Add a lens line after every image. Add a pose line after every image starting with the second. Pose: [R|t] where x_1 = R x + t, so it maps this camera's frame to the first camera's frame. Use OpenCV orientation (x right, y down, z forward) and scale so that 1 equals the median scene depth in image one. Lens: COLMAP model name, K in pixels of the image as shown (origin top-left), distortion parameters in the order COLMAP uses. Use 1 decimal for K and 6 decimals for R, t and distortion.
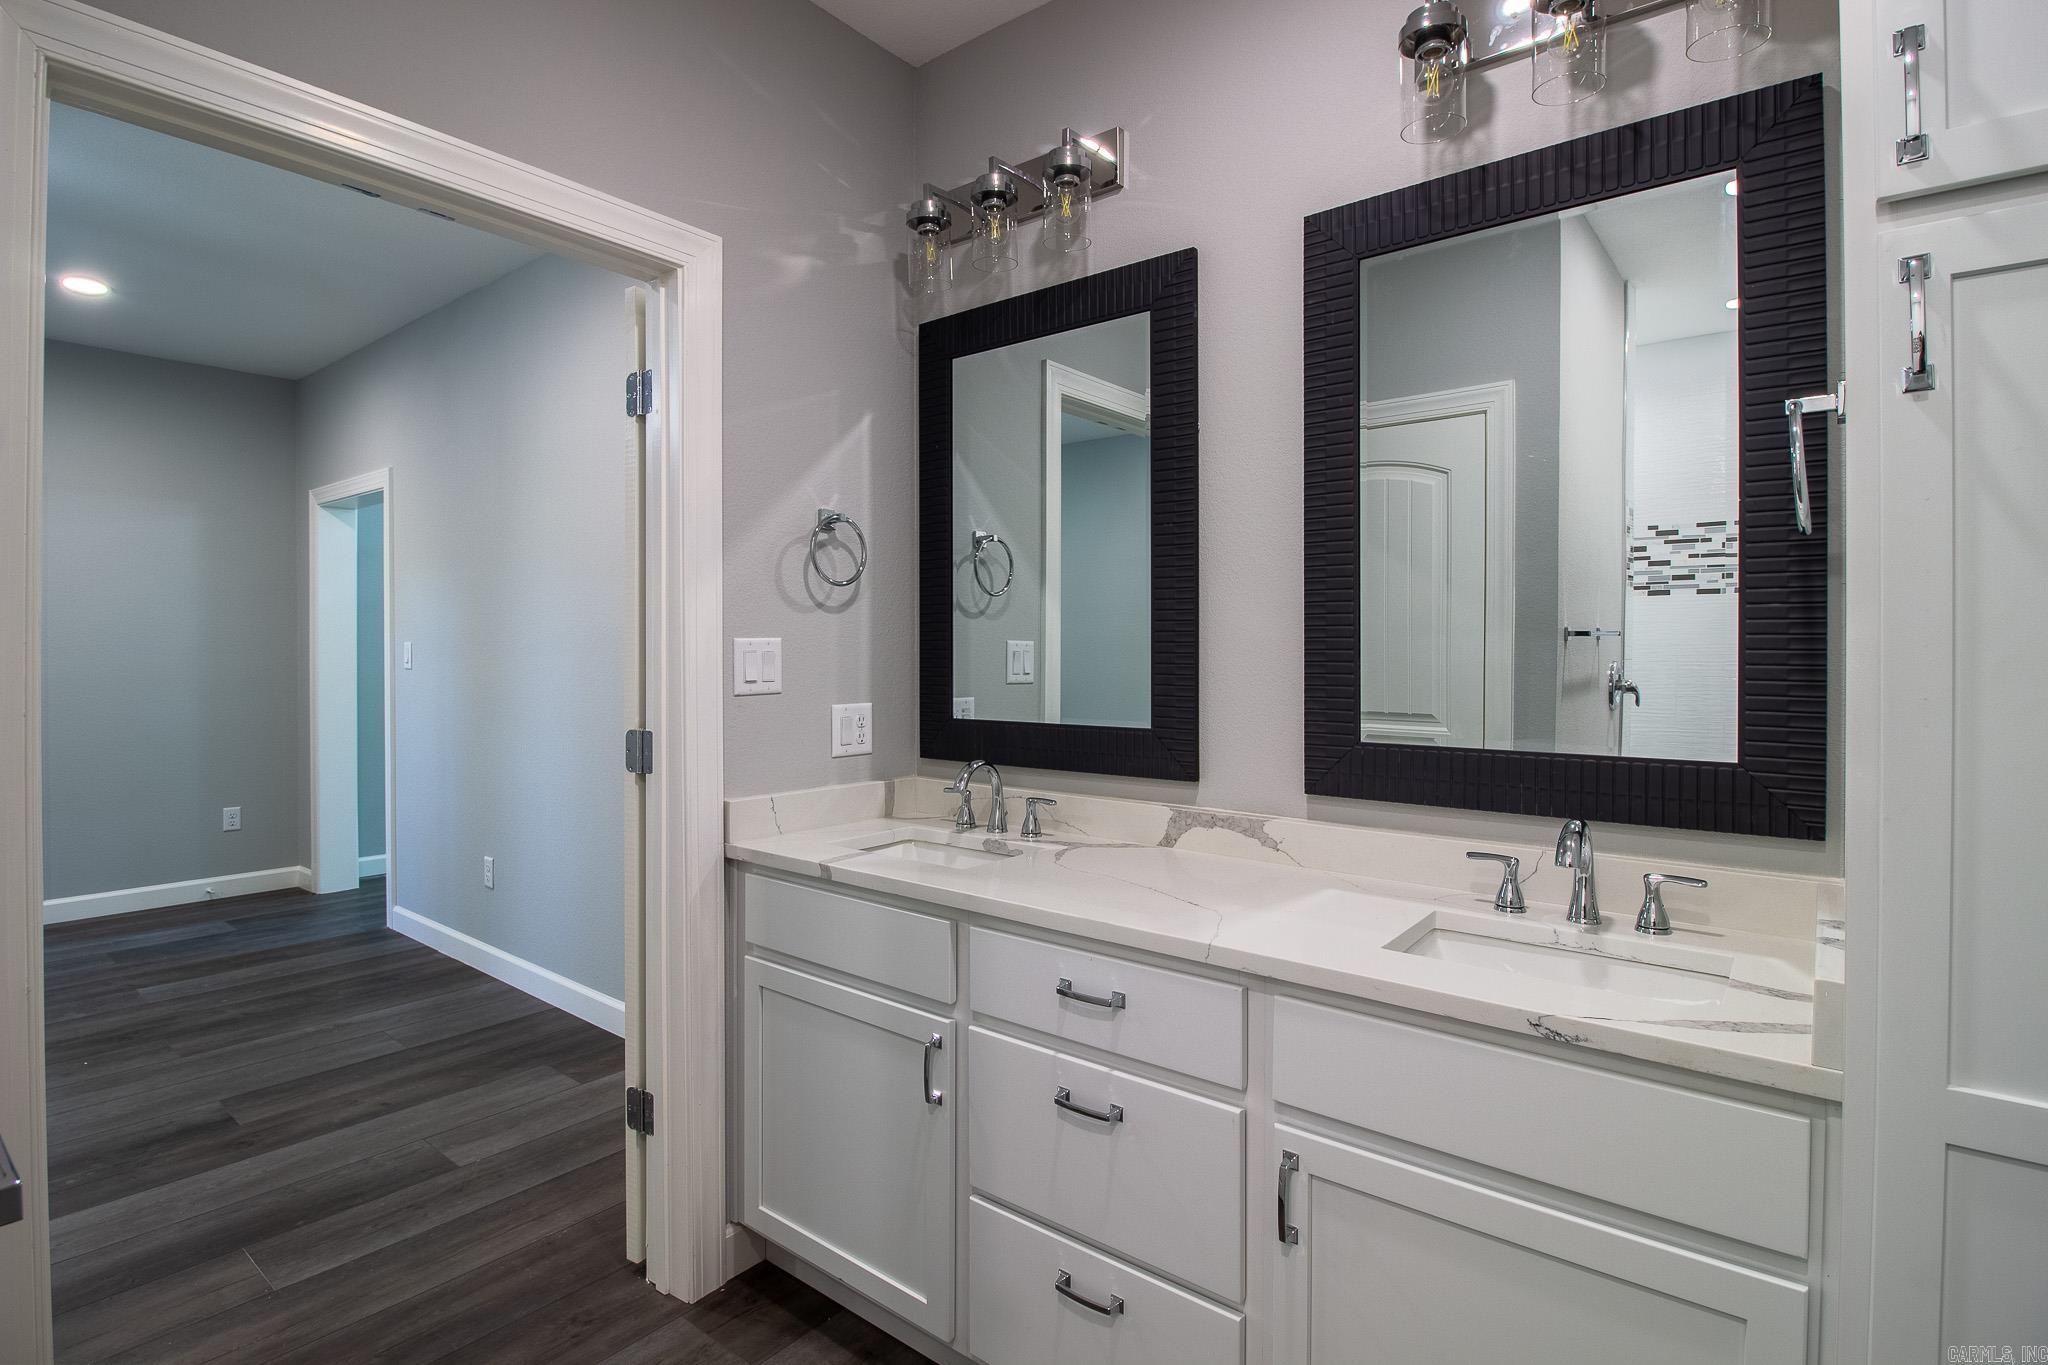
lens RADIAL K [[1024.1, 0, 1014.2], [0, 1024.1, 650.8], [0, 0, 1]] dist [0.002993, -0.011880]
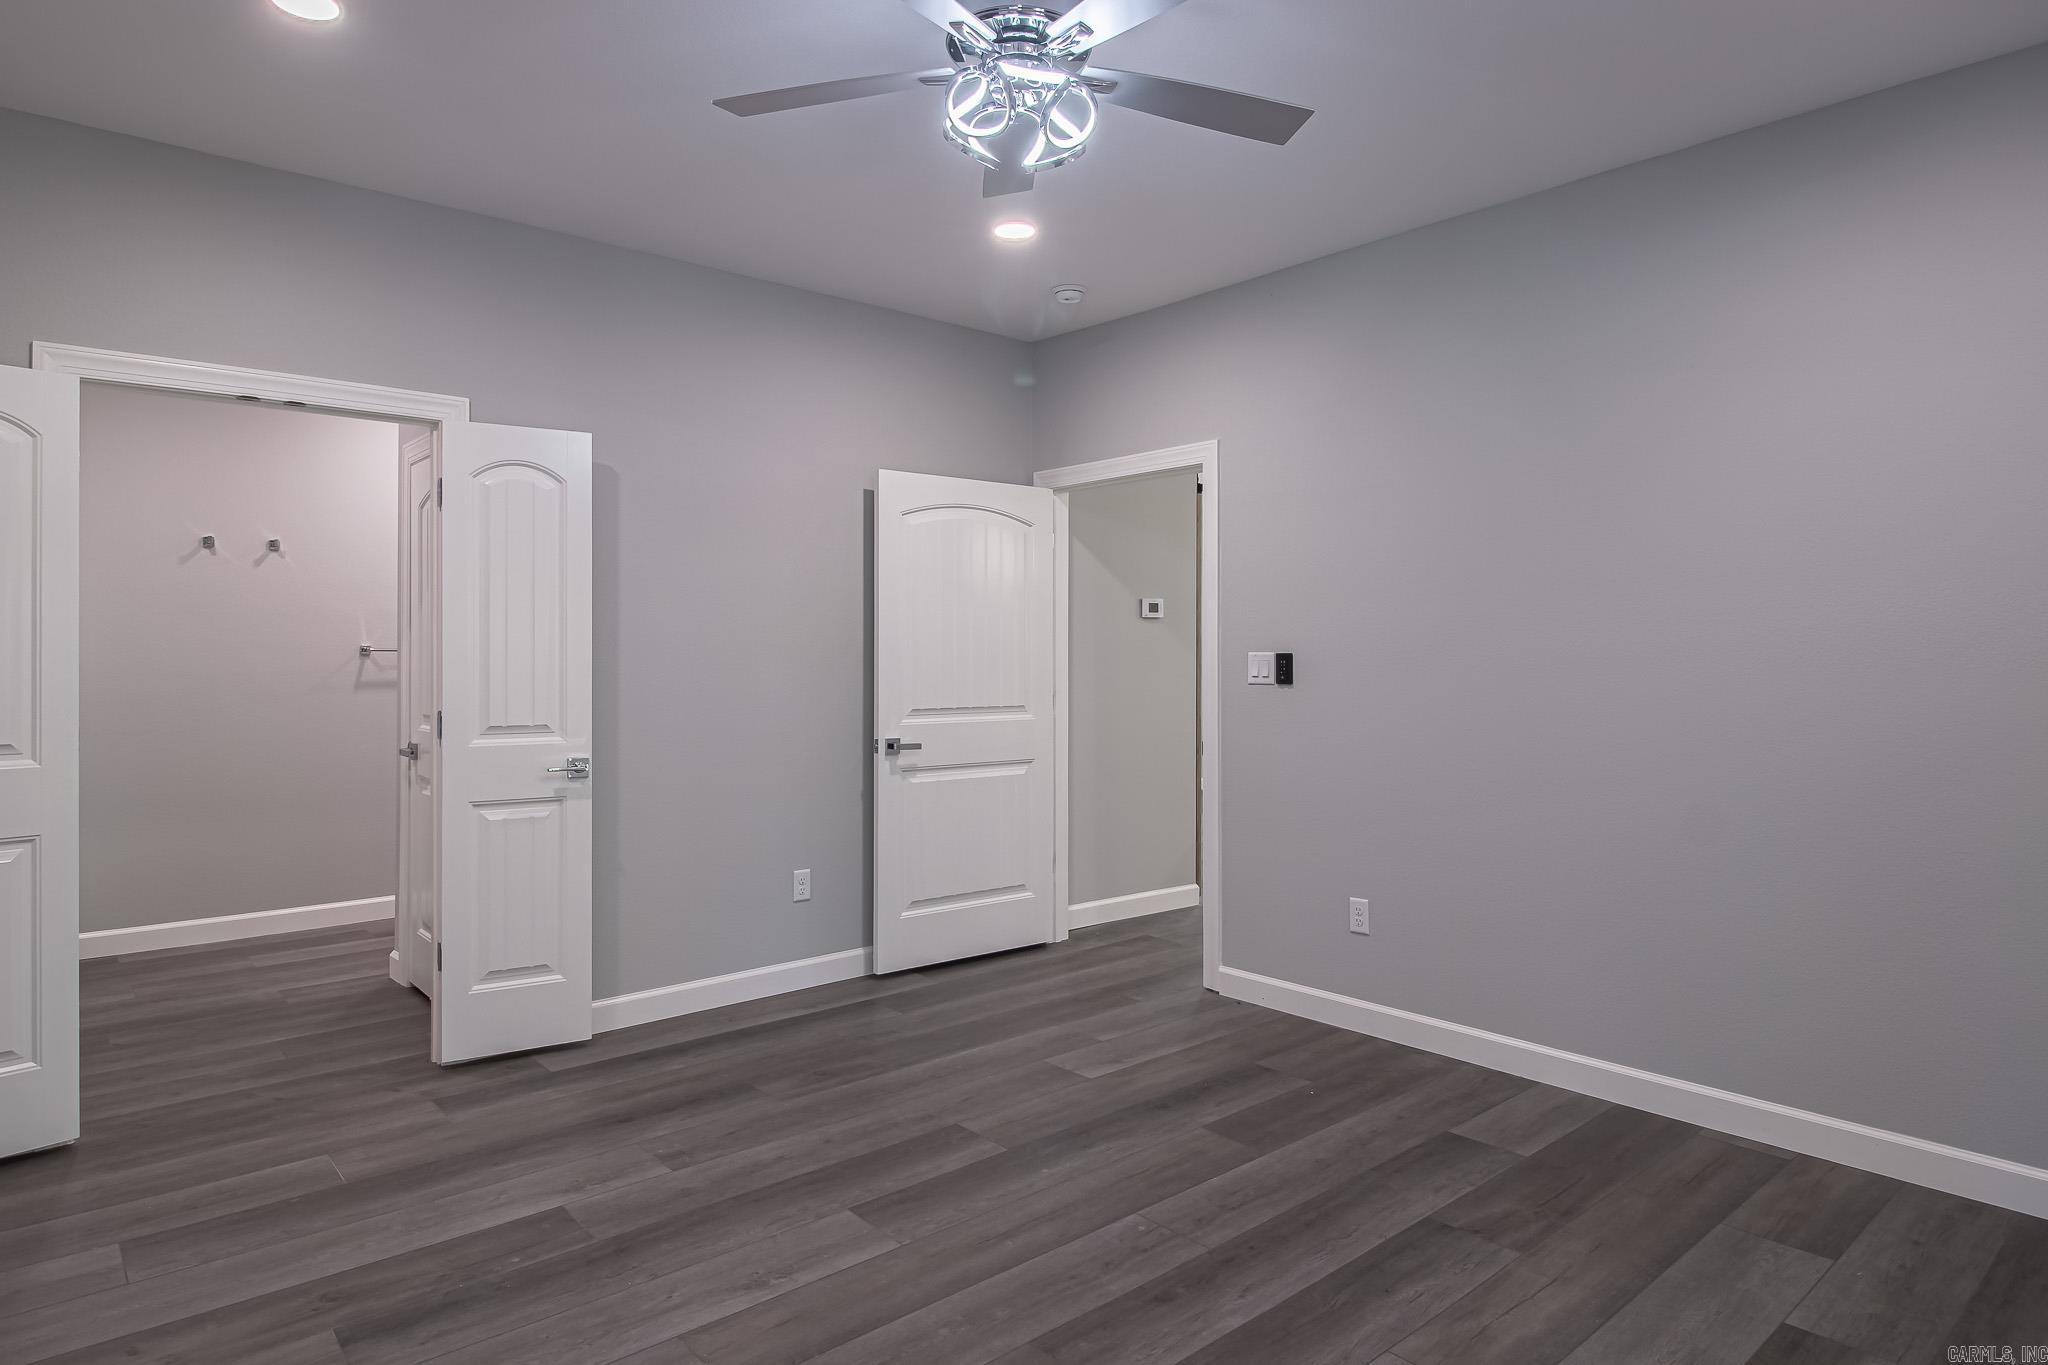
lens RADIAL K [[1210.6, 0, 1026.2], [0, 1210.6, 649.6], [0, 0, 1]] dist [-0.015465, -0.001404]
pose [[-0.985207, -0.003188, 0.171336, -1.146672], [-0.002504, 0.999988, 0.004212, -0.011933], [-0.171348, 0.003721, -0.985204, 1.446472]]
